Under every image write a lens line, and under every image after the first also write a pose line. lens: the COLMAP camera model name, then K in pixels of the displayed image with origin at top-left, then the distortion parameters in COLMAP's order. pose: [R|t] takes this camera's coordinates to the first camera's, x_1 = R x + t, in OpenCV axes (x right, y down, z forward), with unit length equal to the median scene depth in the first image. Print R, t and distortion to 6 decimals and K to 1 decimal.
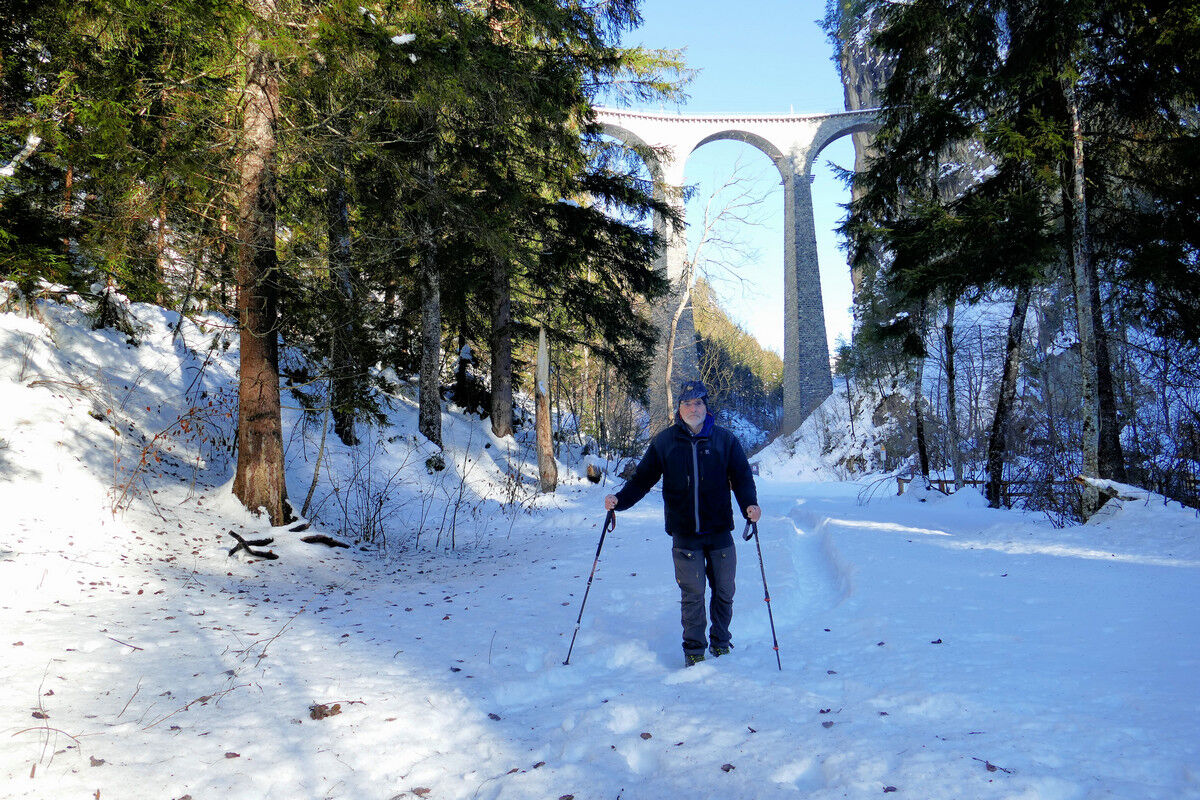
lens RADIAL K [[876.3, 0, 605.2], [0, 876.3, 395.5], [0, 0, 1]] dist [-0.005073, 0.005223]
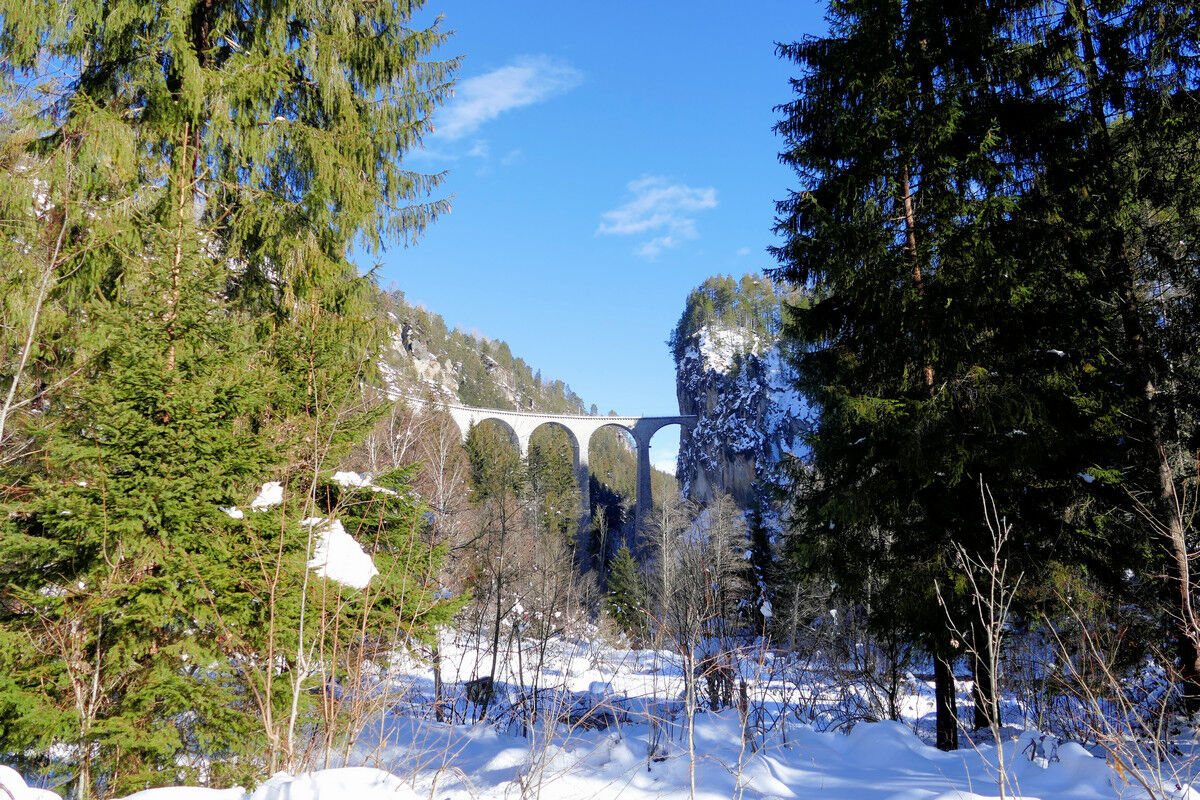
lens RADIAL K [[876.3, 0, 605.2], [0, 876.3, 395.5], [0, 0, 1]] dist [-0.005073, 0.005223]
pose [[0.995238, 0.037370, 0.090029, -0.067802], [-0.026038, 0.991952, -0.123906, -0.117767], [-0.093935, 0.120971, 0.988202, -1.147825]]
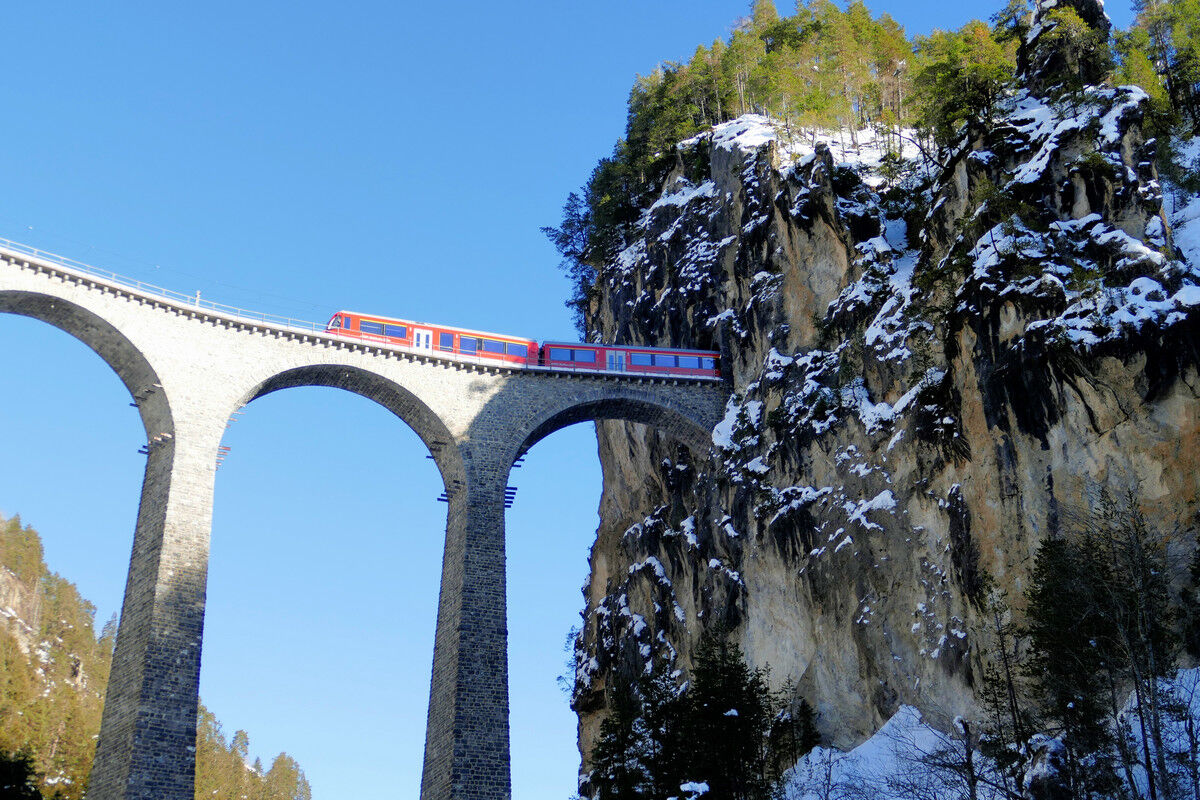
lens RADIAL K [[1680.3, 0, 614.9], [0, 1680.3, 401.4], [0, 0, 1]] dist [-0.020716, 0.015454]
pose [[0.953053, 0.156502, 0.259224, 0.058944], [-0.056808, 0.933291, -0.354600, 0.013118], [-0.297427, 0.323227, 0.898366, 0.199907]]
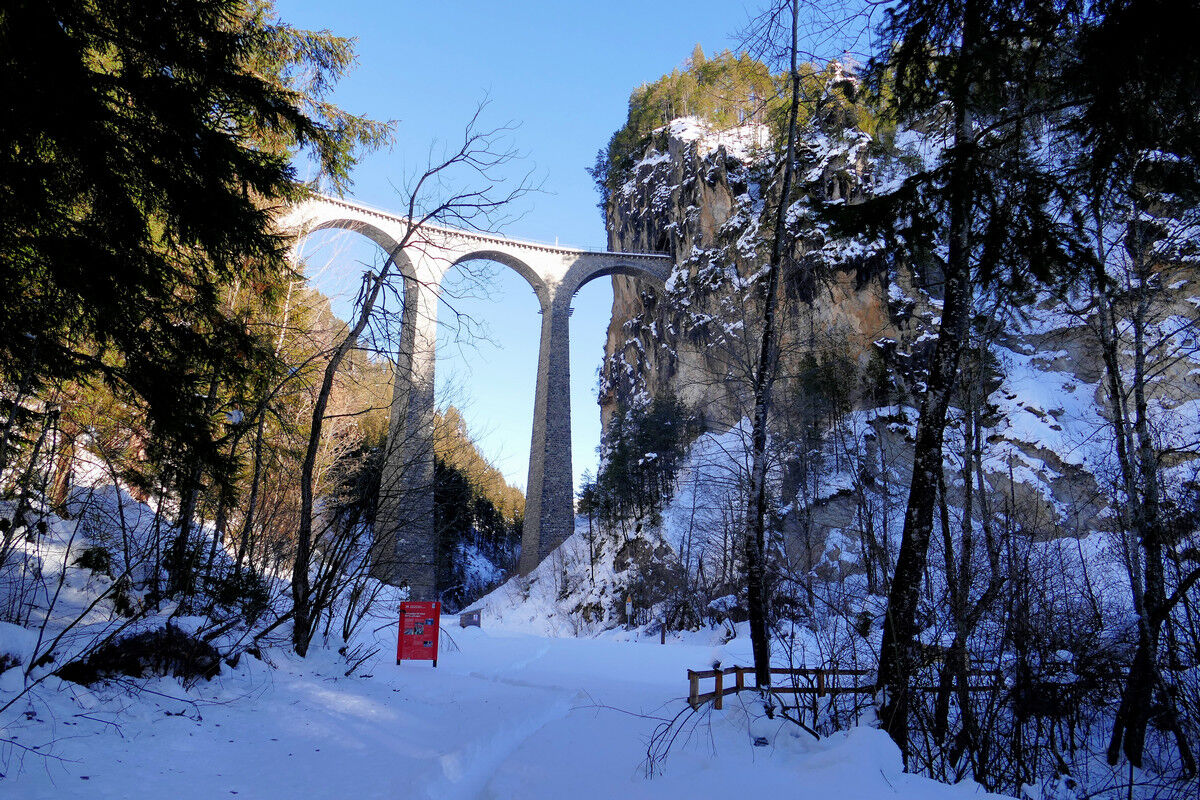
lens RADIAL K [[876.3, 0, 605.2], [0, 876.3, 395.5], [0, 0, 1]] dist [-0.005073, 0.005223]
pose [[0.955103, 0.116638, 0.272348, 0.017180], [-0.073725, 0.983897, -0.162822, 0.002296], [-0.286954, 0.135433, 0.948322, 0.073717]]
